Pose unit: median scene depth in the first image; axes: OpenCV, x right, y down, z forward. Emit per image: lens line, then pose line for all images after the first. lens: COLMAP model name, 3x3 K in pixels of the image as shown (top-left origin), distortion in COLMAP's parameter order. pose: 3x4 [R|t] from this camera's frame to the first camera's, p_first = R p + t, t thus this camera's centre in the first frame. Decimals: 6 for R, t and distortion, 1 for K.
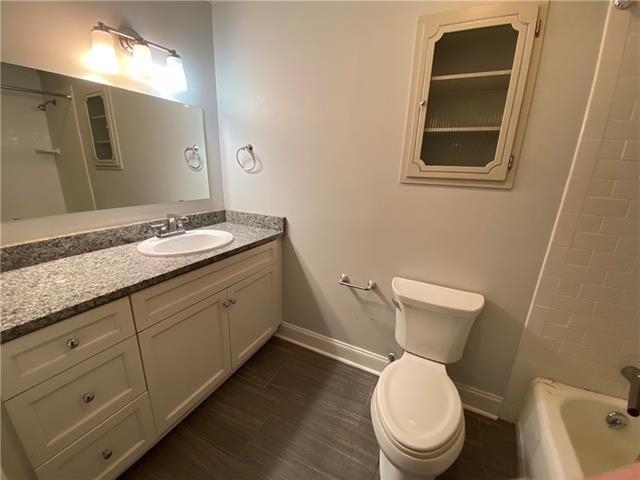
lens RADIAL K [[263.1, 0, 320.0], [0, 263.1, 240.0], [0, 0, 1]] dist [0.000499, -0.011767]
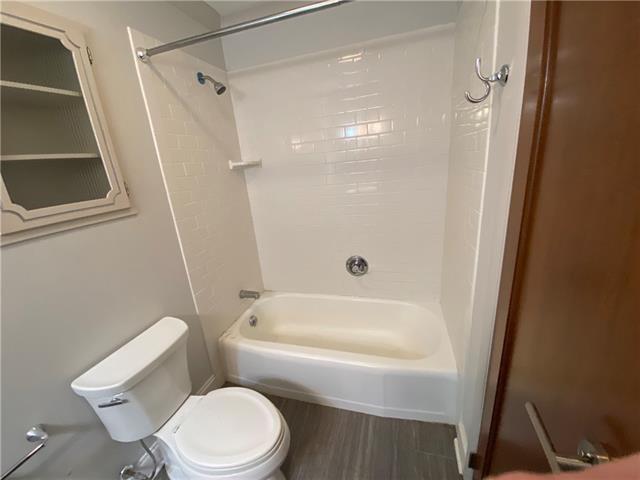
lens RADIAL K [[263.1, 0, 320.0], [0, 263.1, 240.0], [0, 0, 1]] dist [0.000499, -0.011767]
pose [[-0.201047, -0.297774, 0.933226, -0.392063], [0.344437, 0.870355, 0.351916, -0.218710], [-0.917029, 0.392189, -0.072418, 0.463135]]
